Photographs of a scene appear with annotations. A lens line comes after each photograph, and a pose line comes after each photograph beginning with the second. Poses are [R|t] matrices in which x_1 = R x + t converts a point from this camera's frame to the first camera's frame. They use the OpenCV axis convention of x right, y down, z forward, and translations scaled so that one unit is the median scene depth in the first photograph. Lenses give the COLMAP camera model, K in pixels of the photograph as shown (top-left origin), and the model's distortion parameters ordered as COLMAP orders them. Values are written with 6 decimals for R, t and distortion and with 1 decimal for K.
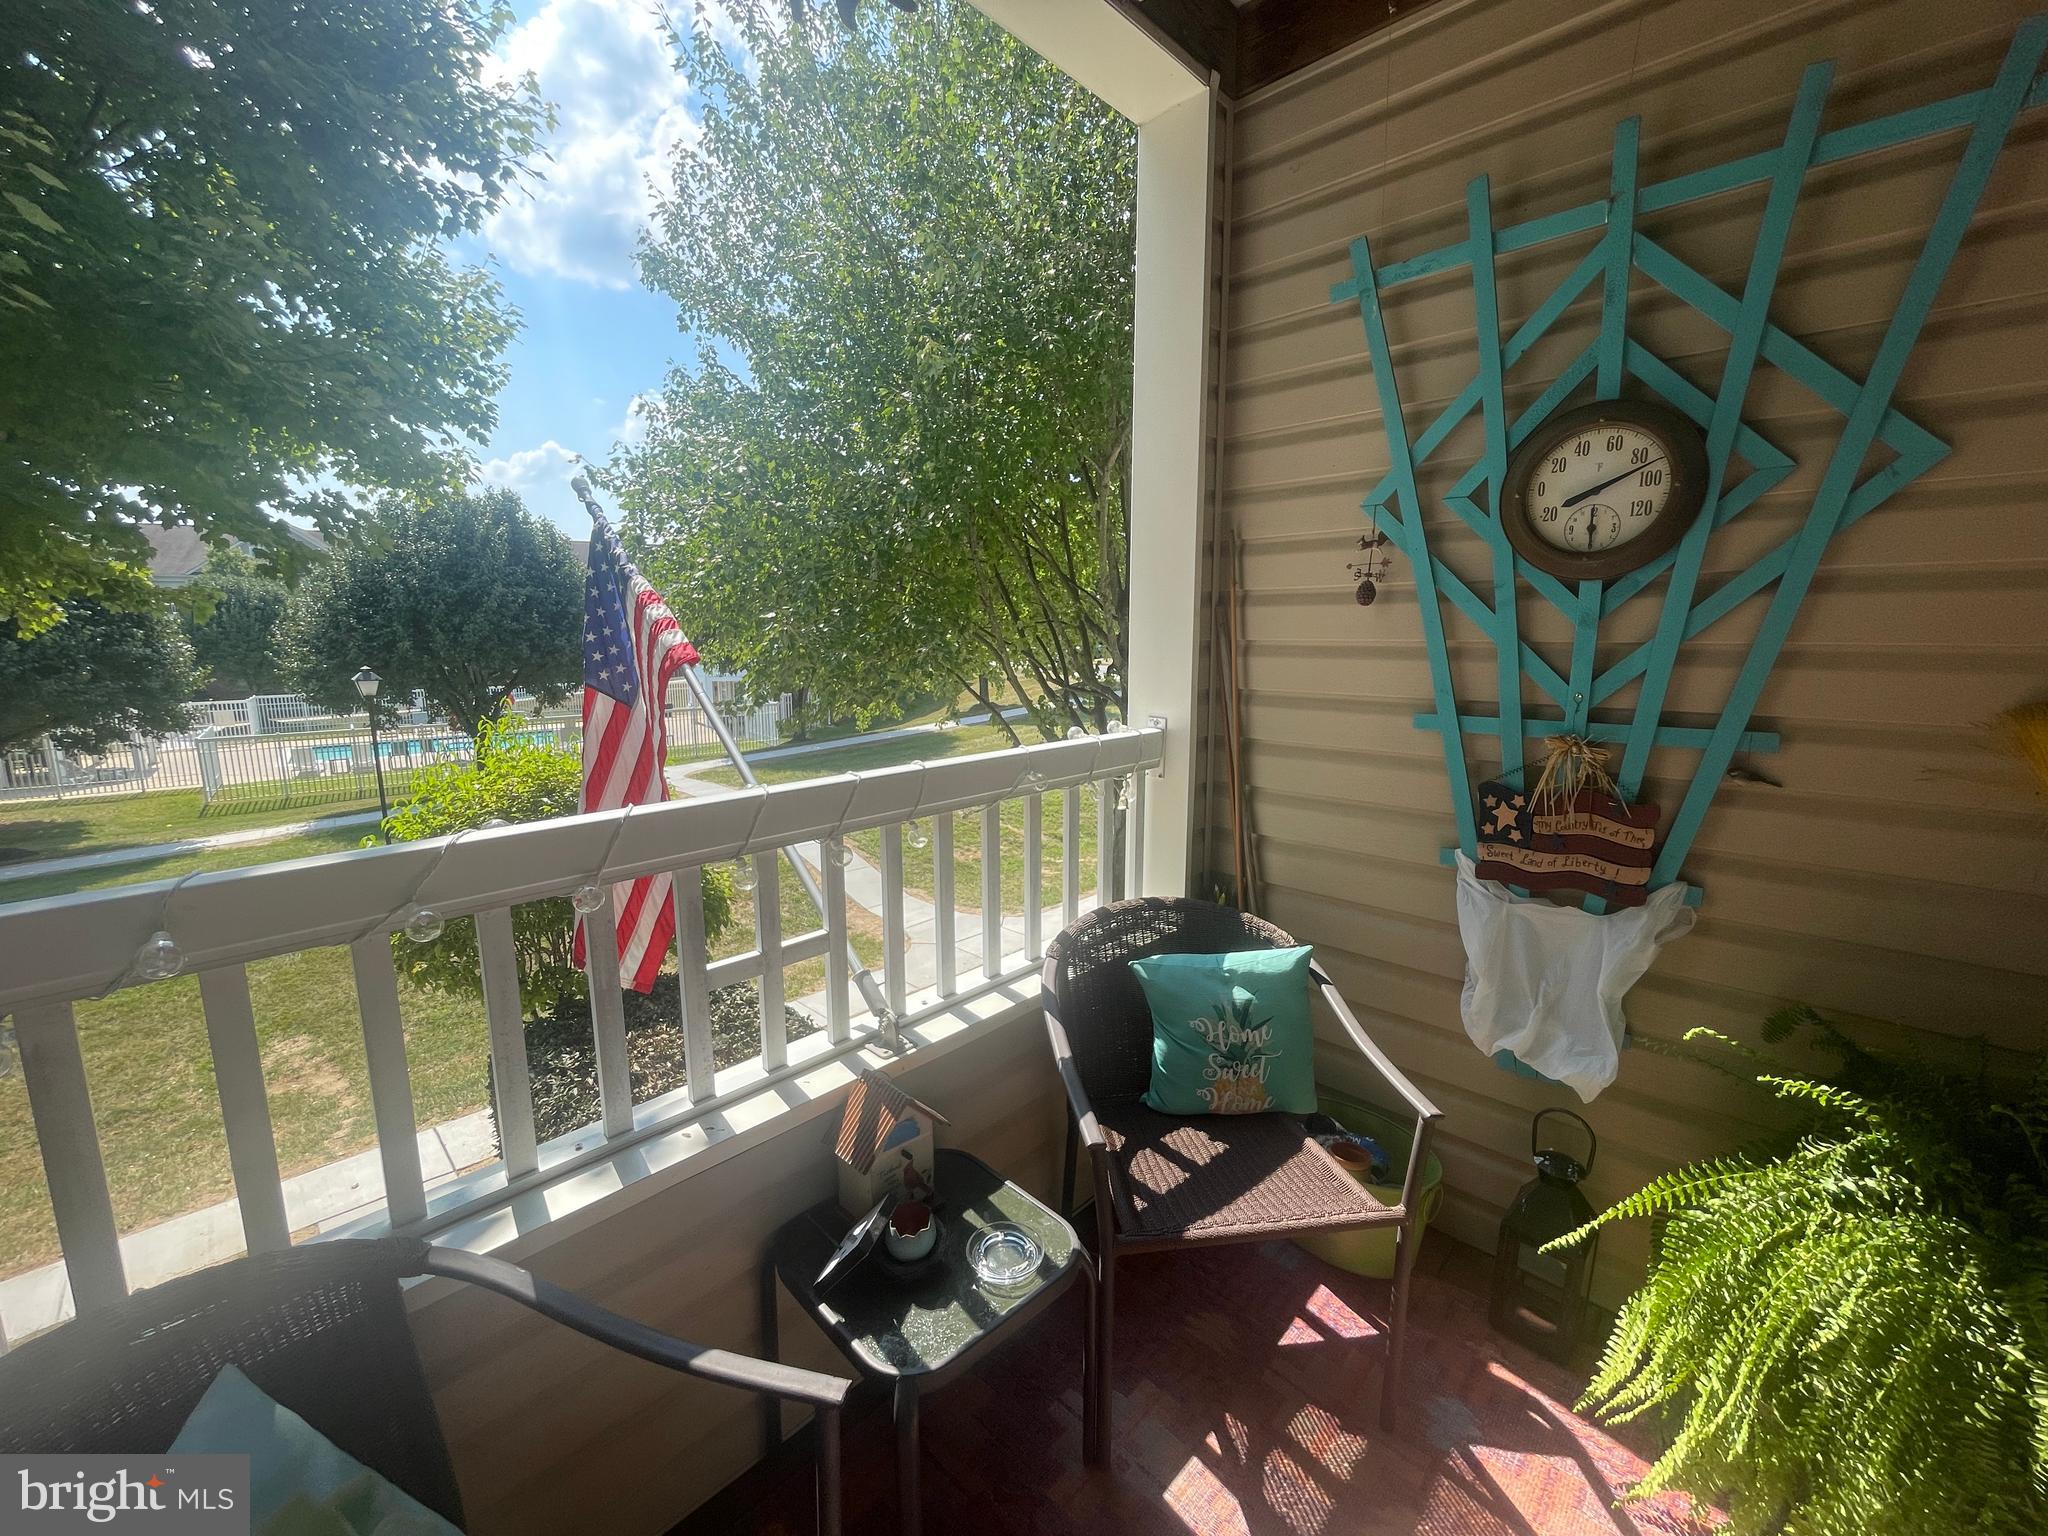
lens RADIAL K [[829.9, 0, 1019.5], [0, 829.9, 766.3], [0, 0, 1]] dist [-0.002014, 0.000279]
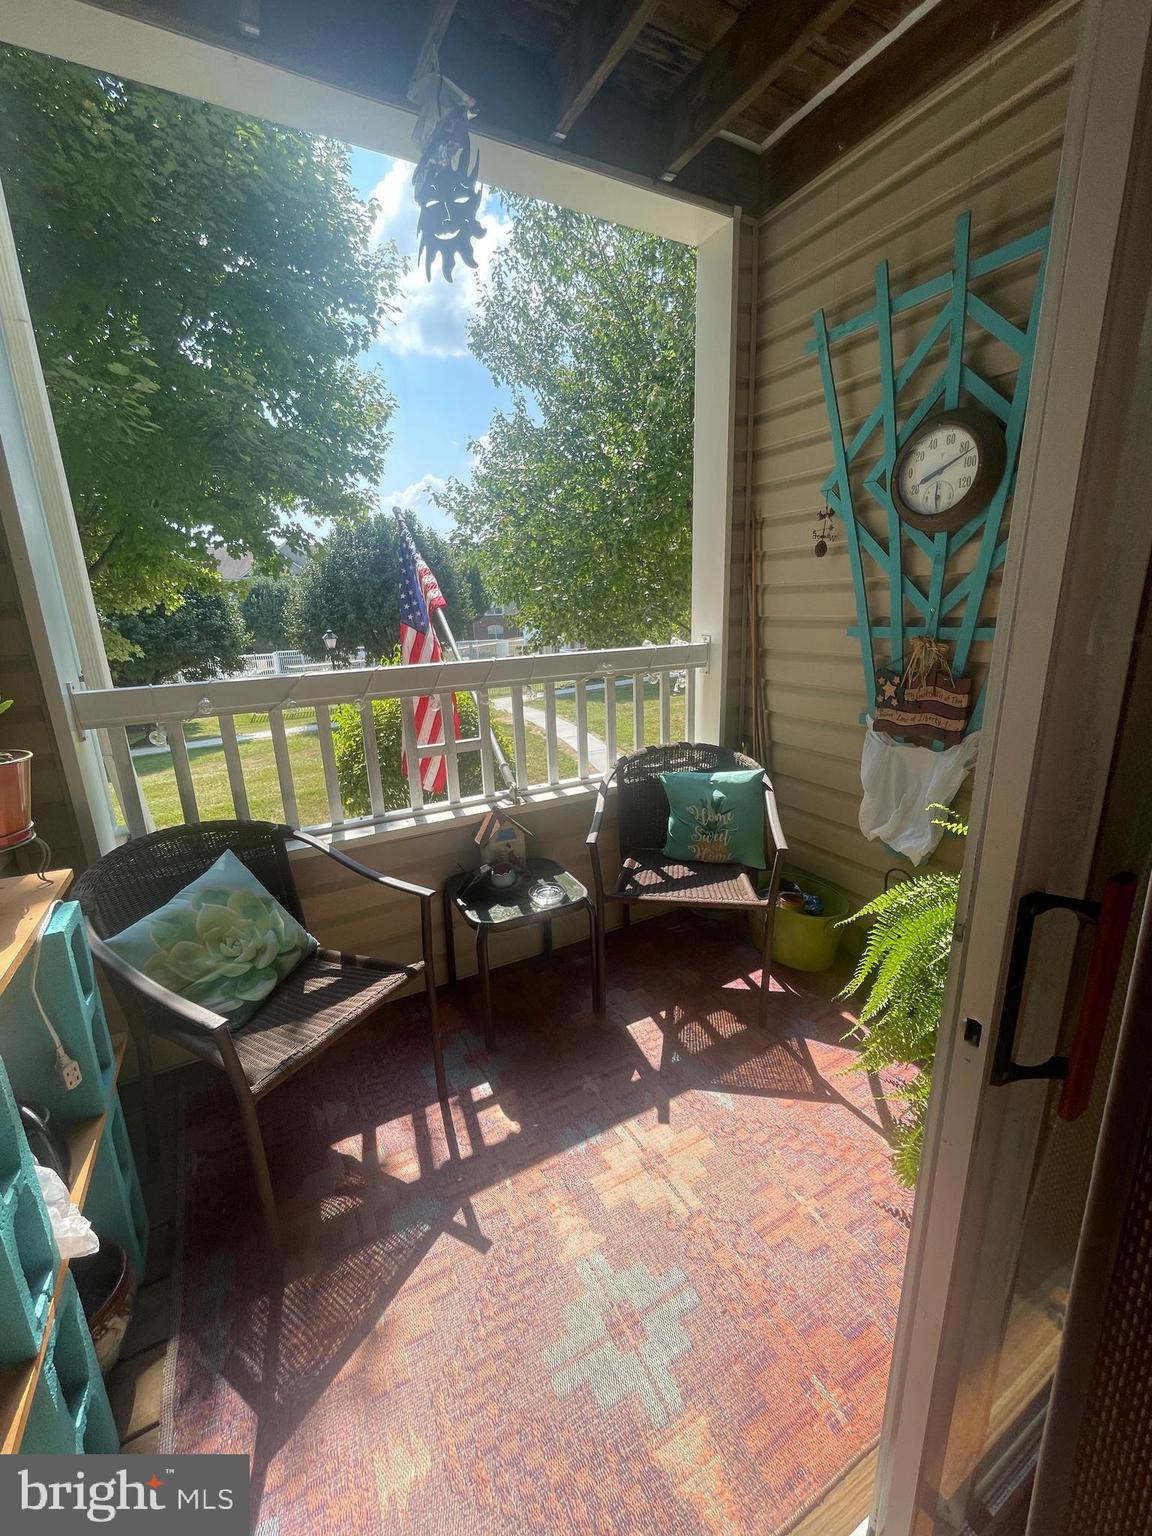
lens RADIAL K [[622.5, 0, 580.8], [0, 622.5, 764.6], [0, 0, 1]] dist [-0.002014, 0.000279]
pose [[0.956008, 0.047484, -0.289471, 0.344708], [-0.019403, 0.994886, 0.099119, 0.087338], [0.292697, -0.089142, 0.952041, -0.281249]]
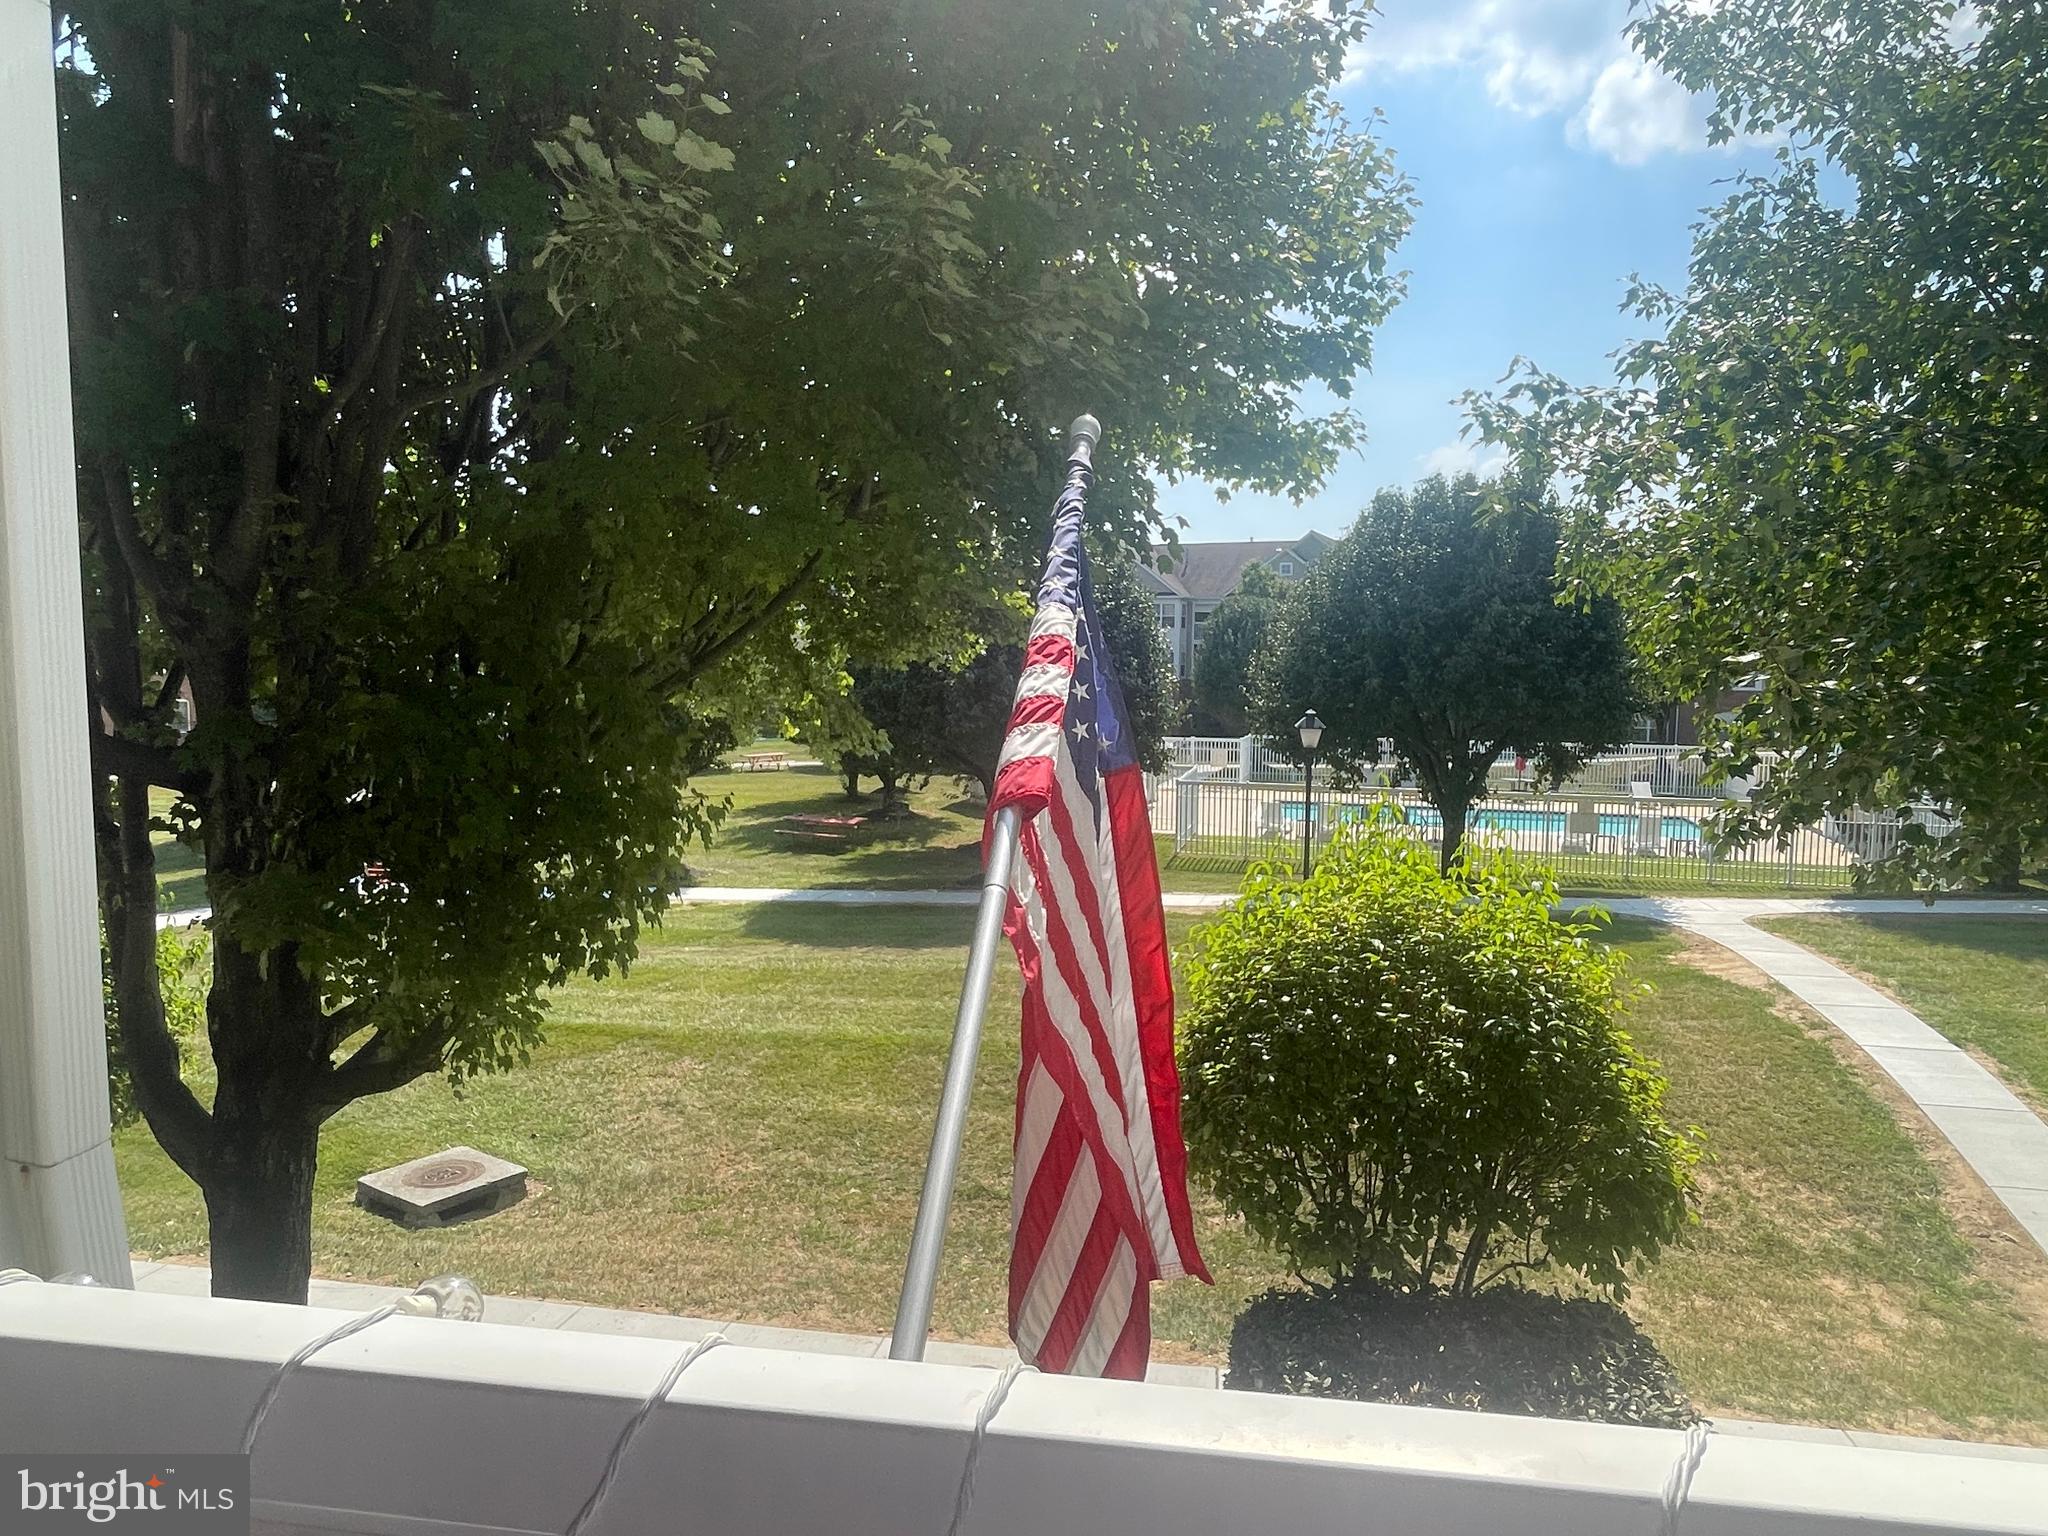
lens RADIAL K [[1278.9, 0, 1024.3], [0, 1278.9, 755.0], [0, 0, 1]] dist [0.000512, -0.002901]
pose [[0.585734, 0.073936, -0.807124, 0.146831], [-0.147088, 0.988992, -0.016147, -0.162637], [0.797045, 0.128176, 0.590161, 0.716181]]
